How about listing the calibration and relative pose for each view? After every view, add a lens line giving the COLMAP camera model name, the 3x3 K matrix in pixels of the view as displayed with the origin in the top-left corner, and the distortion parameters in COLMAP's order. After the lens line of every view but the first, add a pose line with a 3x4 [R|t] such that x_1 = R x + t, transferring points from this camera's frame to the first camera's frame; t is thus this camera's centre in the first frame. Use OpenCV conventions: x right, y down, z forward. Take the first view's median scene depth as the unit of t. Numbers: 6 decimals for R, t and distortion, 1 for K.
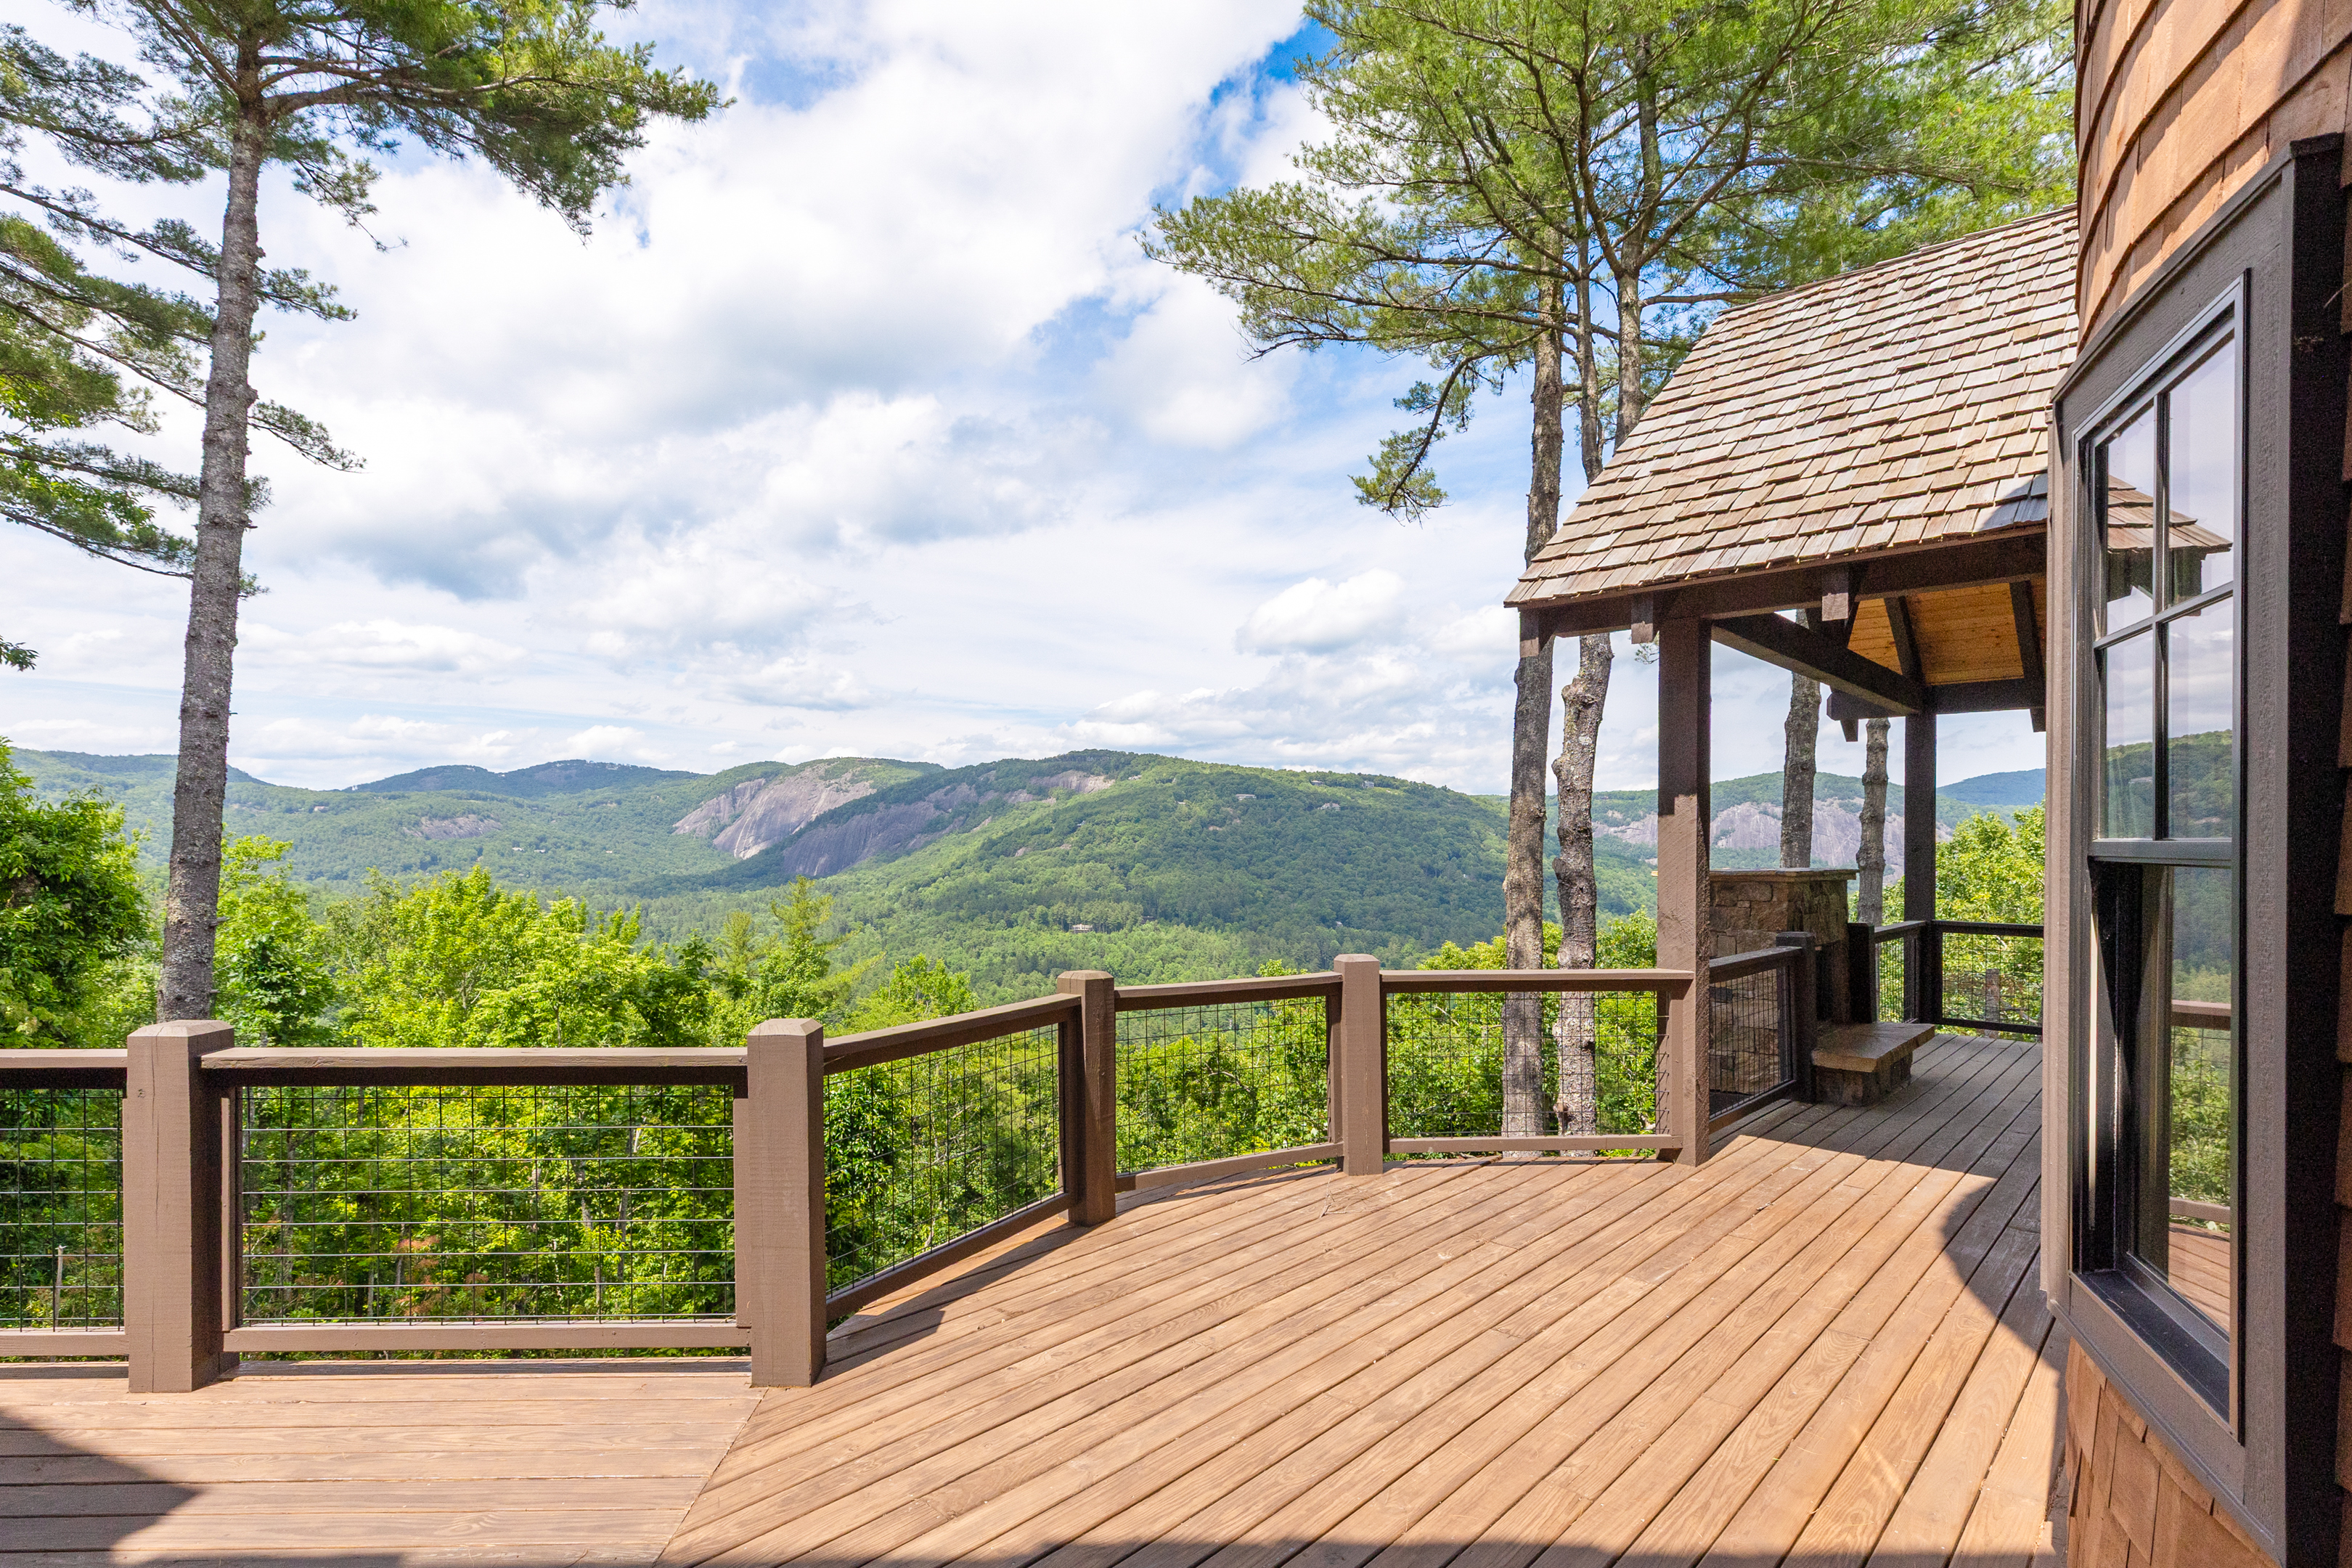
lens RADIAL K [[1157.9, 0, 1175.7], [0, 1157.9, 864.7], [0, 0, 1]] dist [0.013805, -0.000314]
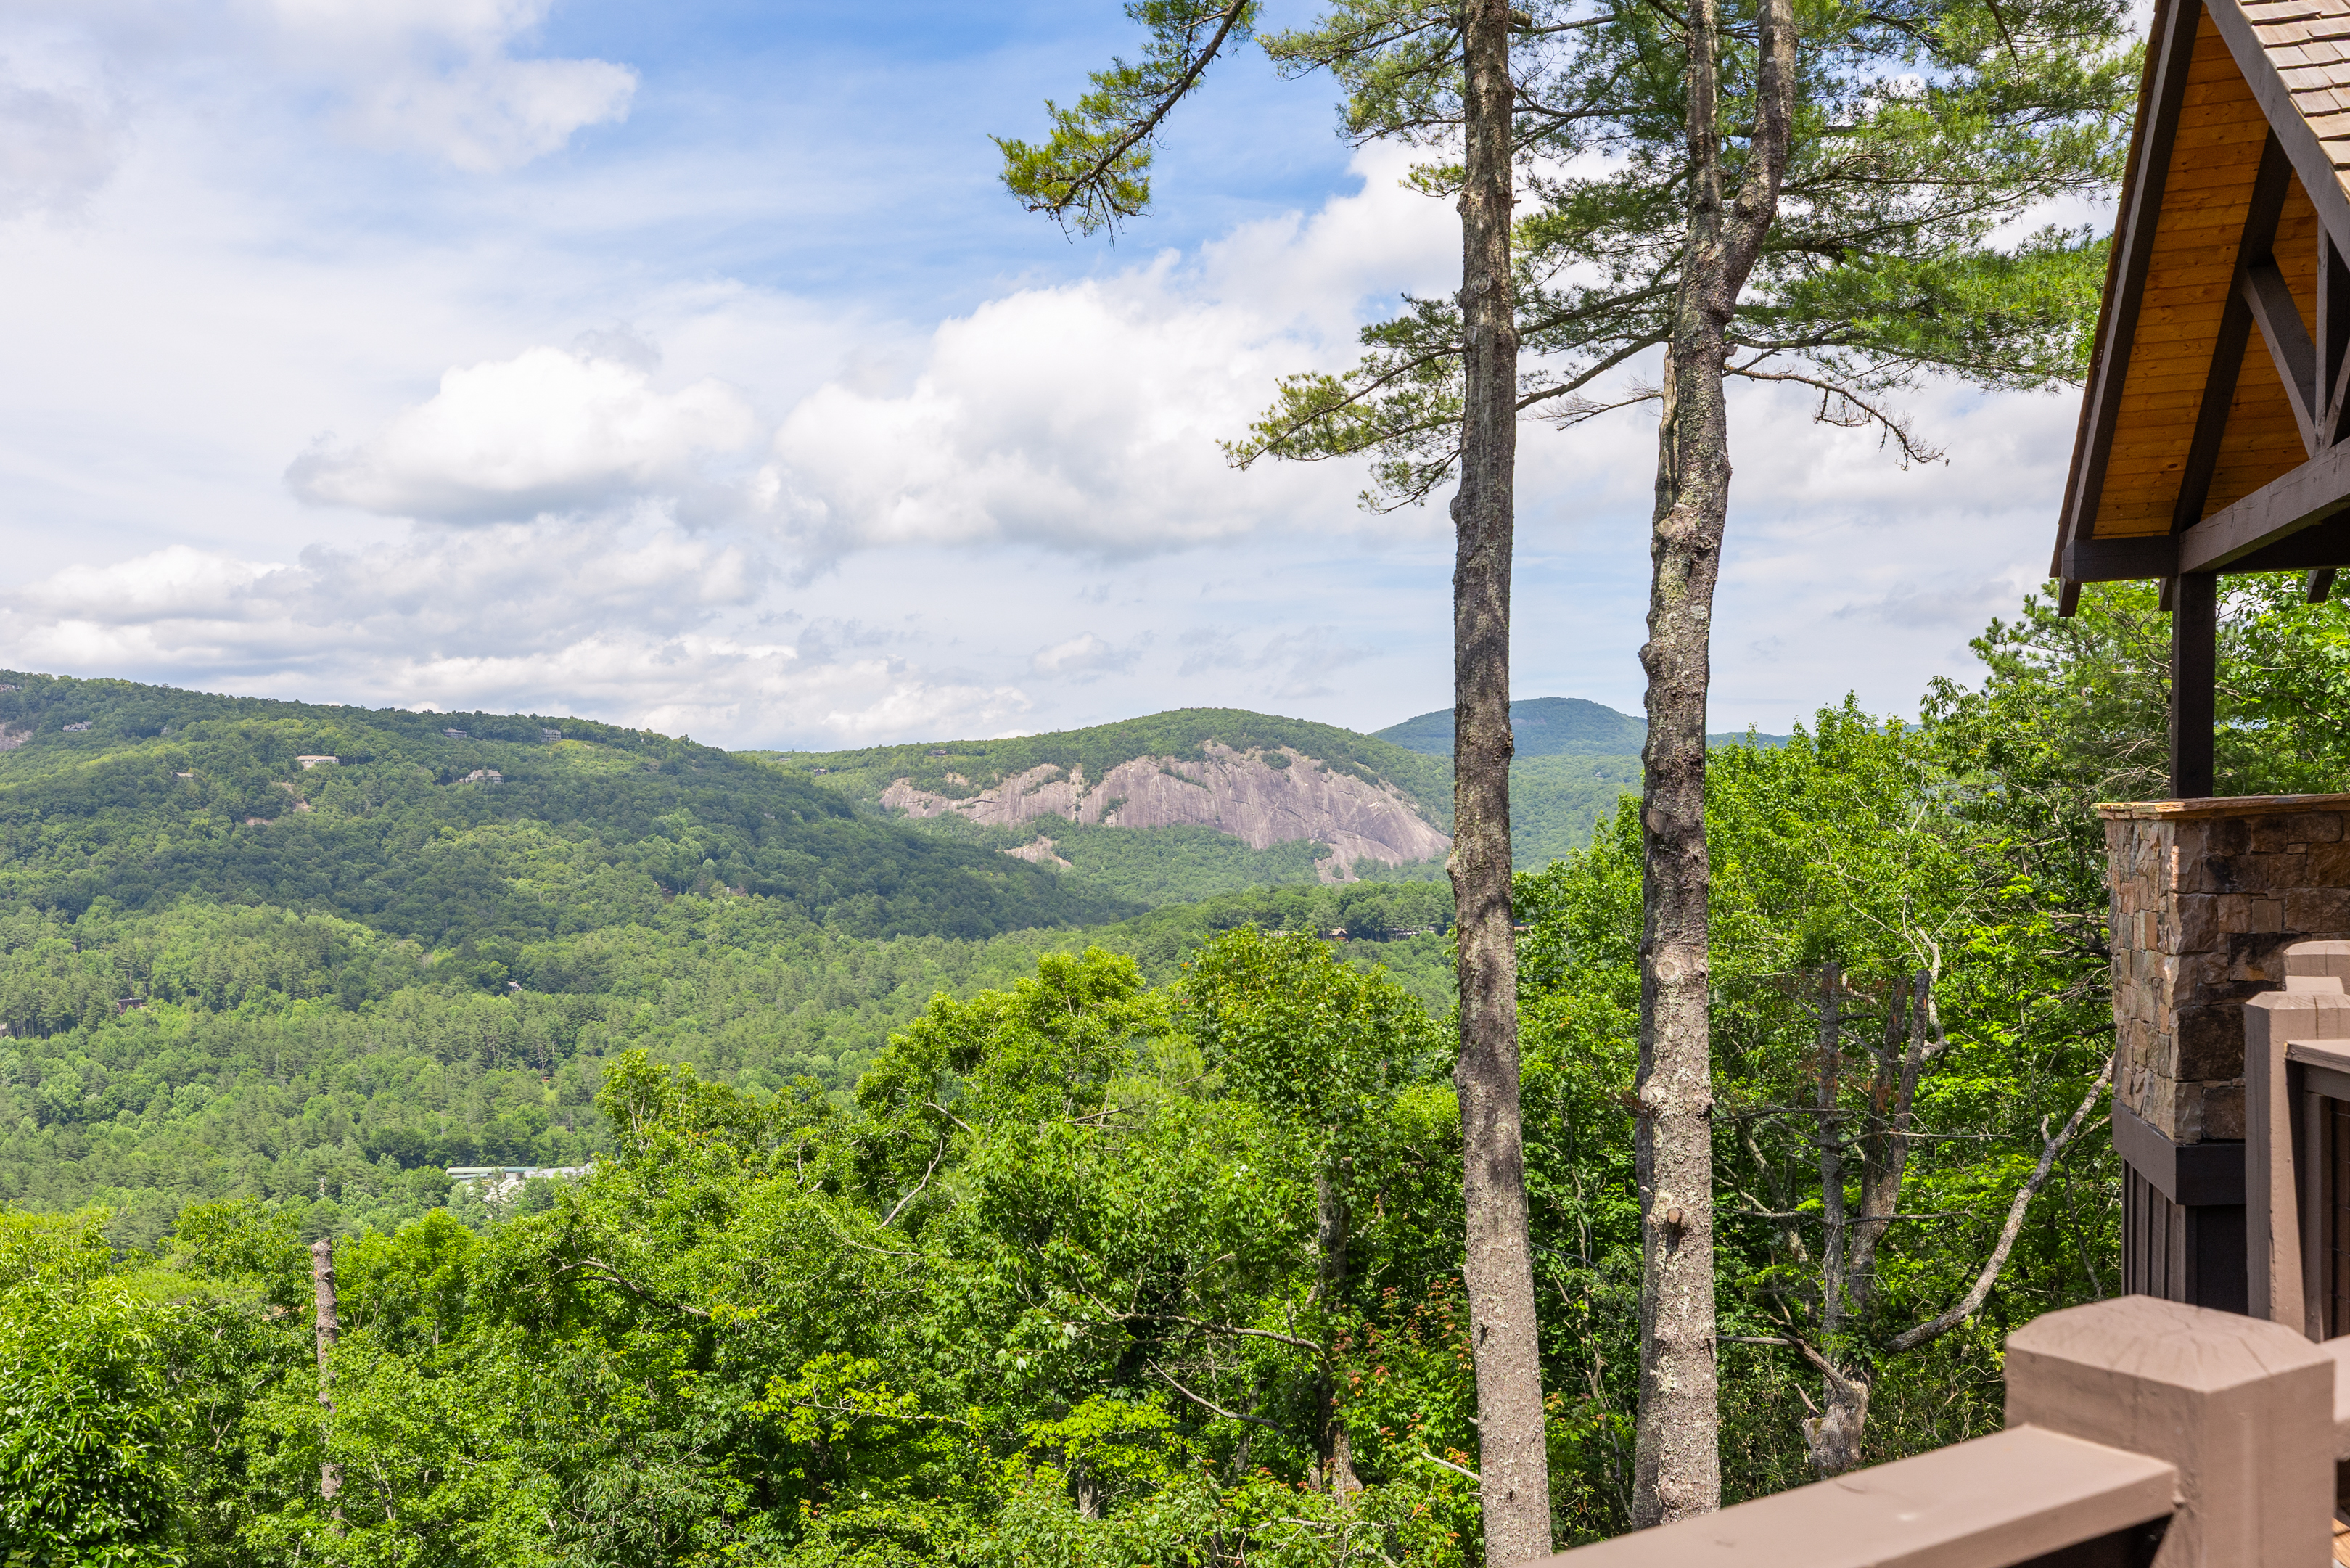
lens RADIAL K [[1968.6, 0, 1177.1], [0, 1968.6, 995.2], [0, 0, 1]] dist [0.005051, 0.007680]
pose [[0.881844, -0.073836, 0.465724, -0.317134], [0.044807, 0.996316, 0.073115, 0.003841], [-0.469407, -0.043609, 0.881904, 0.176274]]
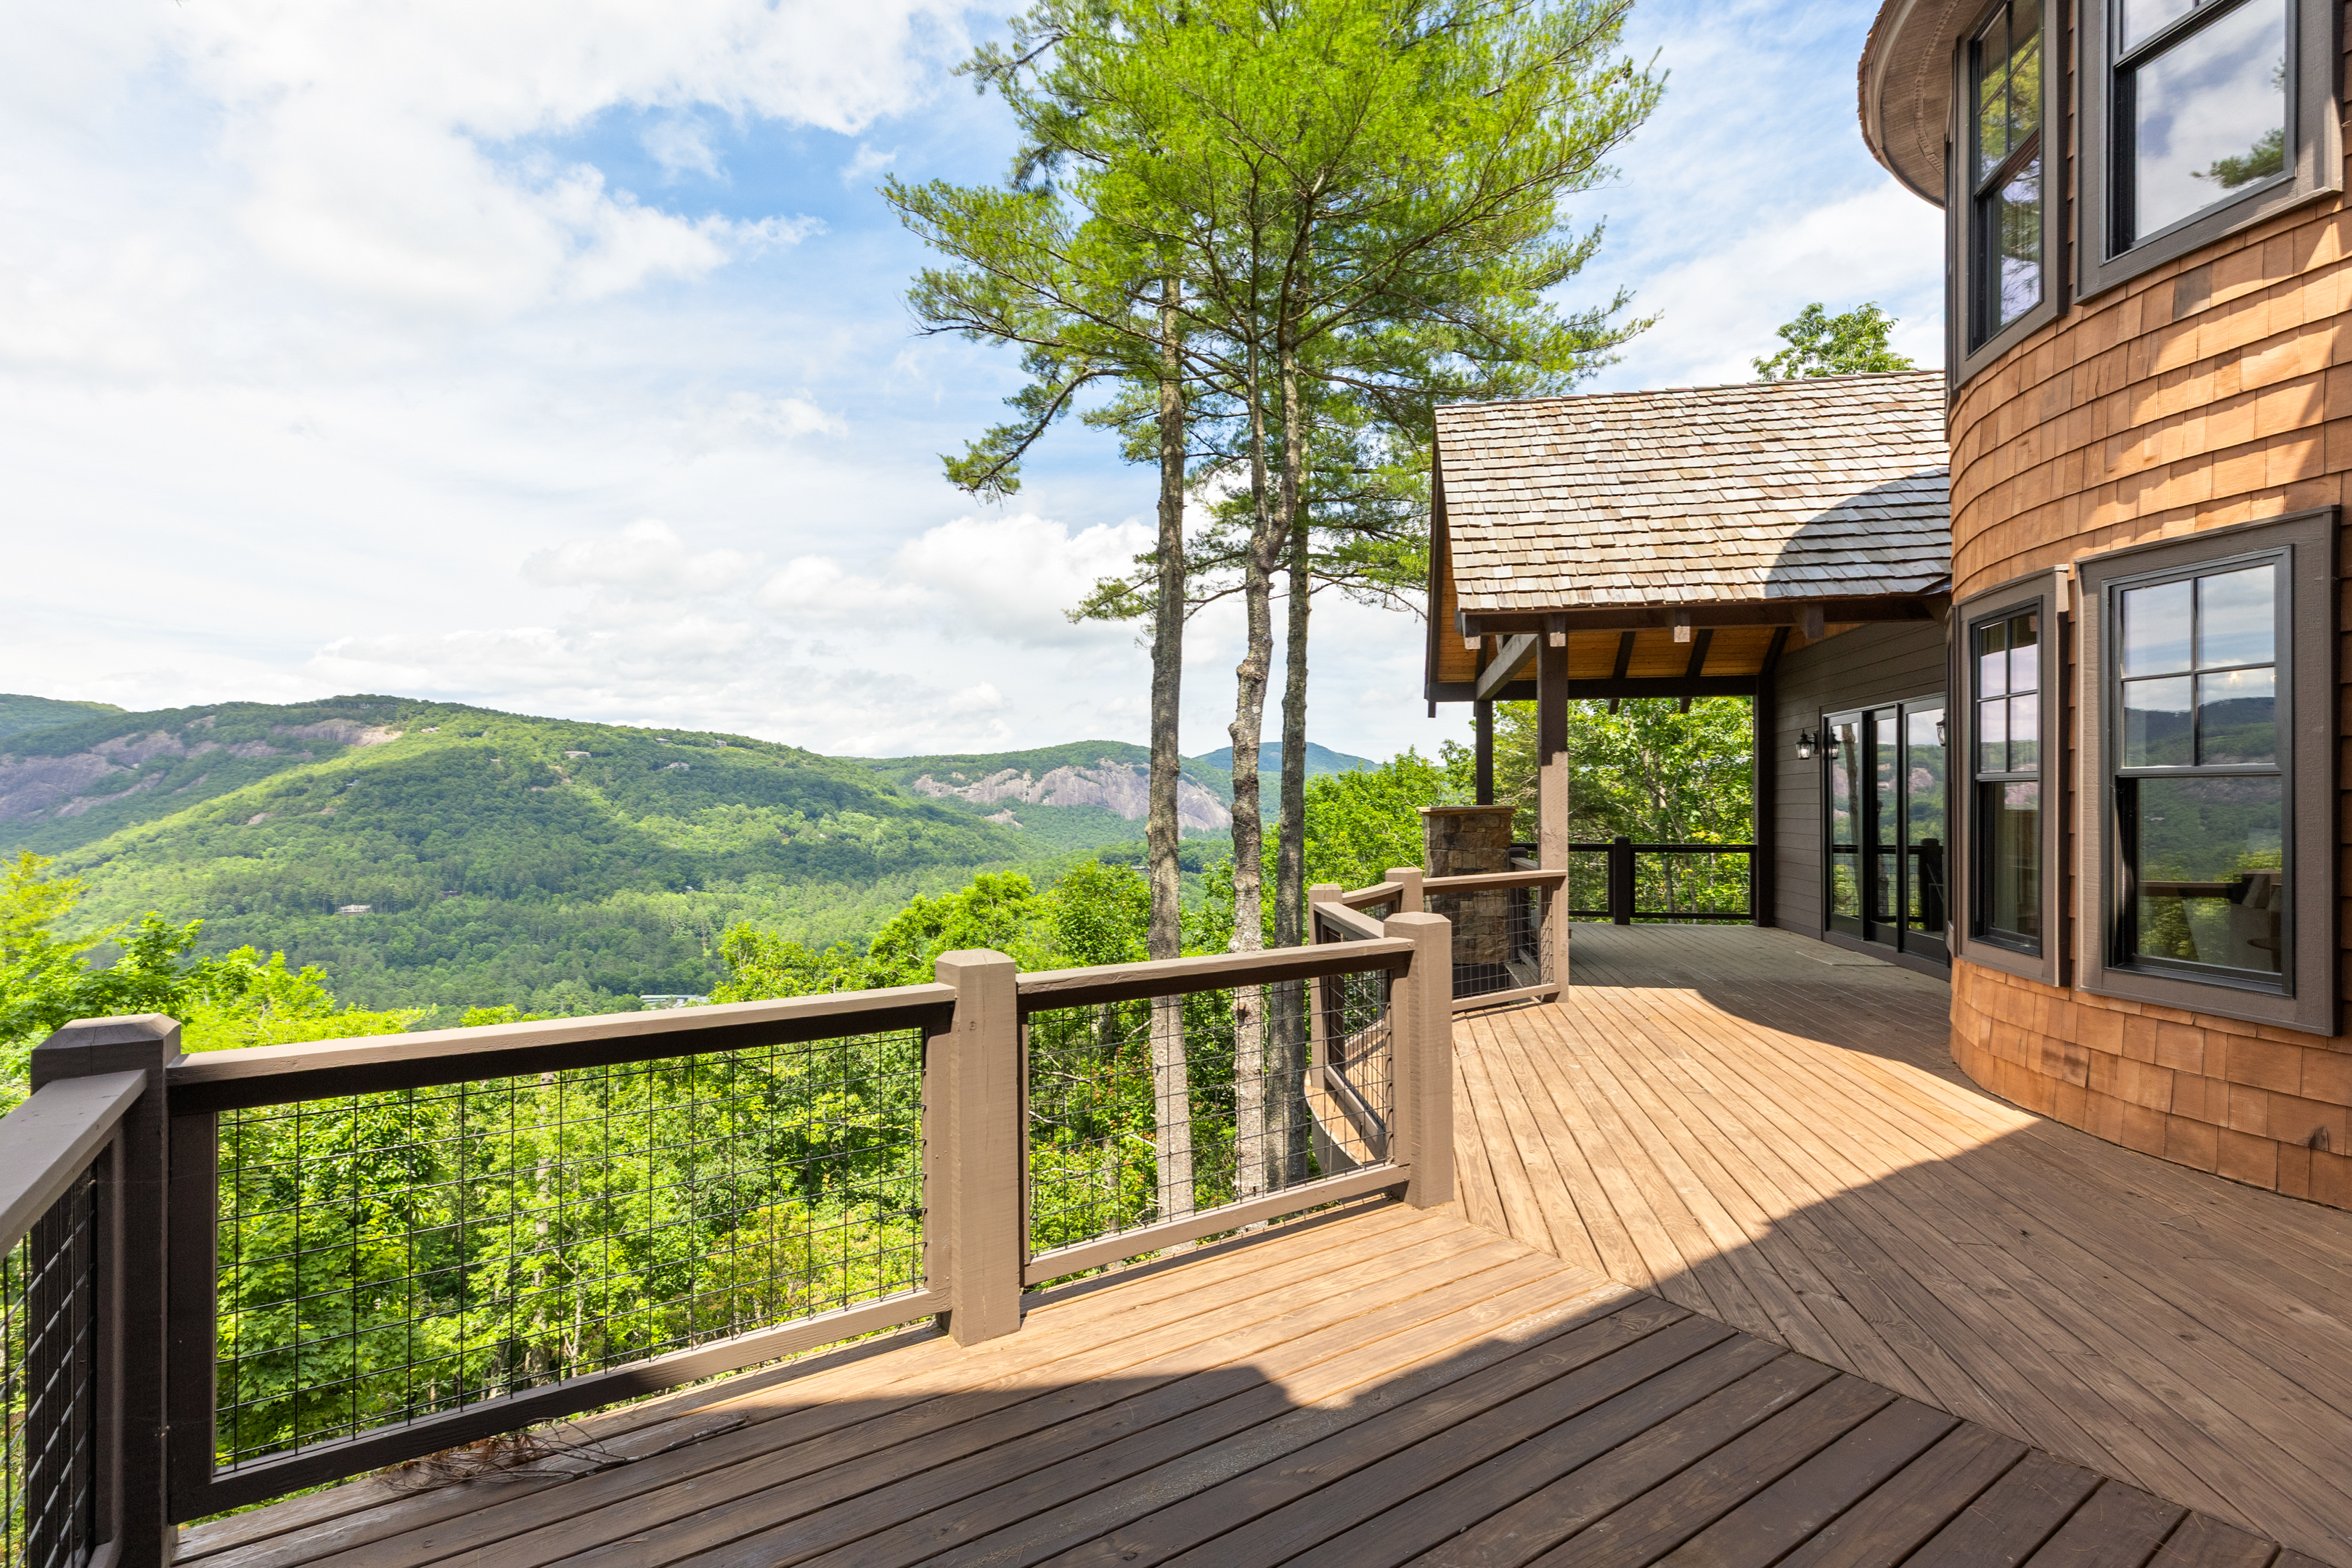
lens RADIAL K [[1115.5, 0, 1186.1], [0, 1115.5, 800.2], [0, 0, 1]] dist [0.014186, -0.000533]
pose [[0.837710, -0.006846, 0.546073, -0.304100], [0.018447, 0.999706, -0.015767, 0.006675], [-0.545804, 0.023282, 0.837589, 0.031058]]
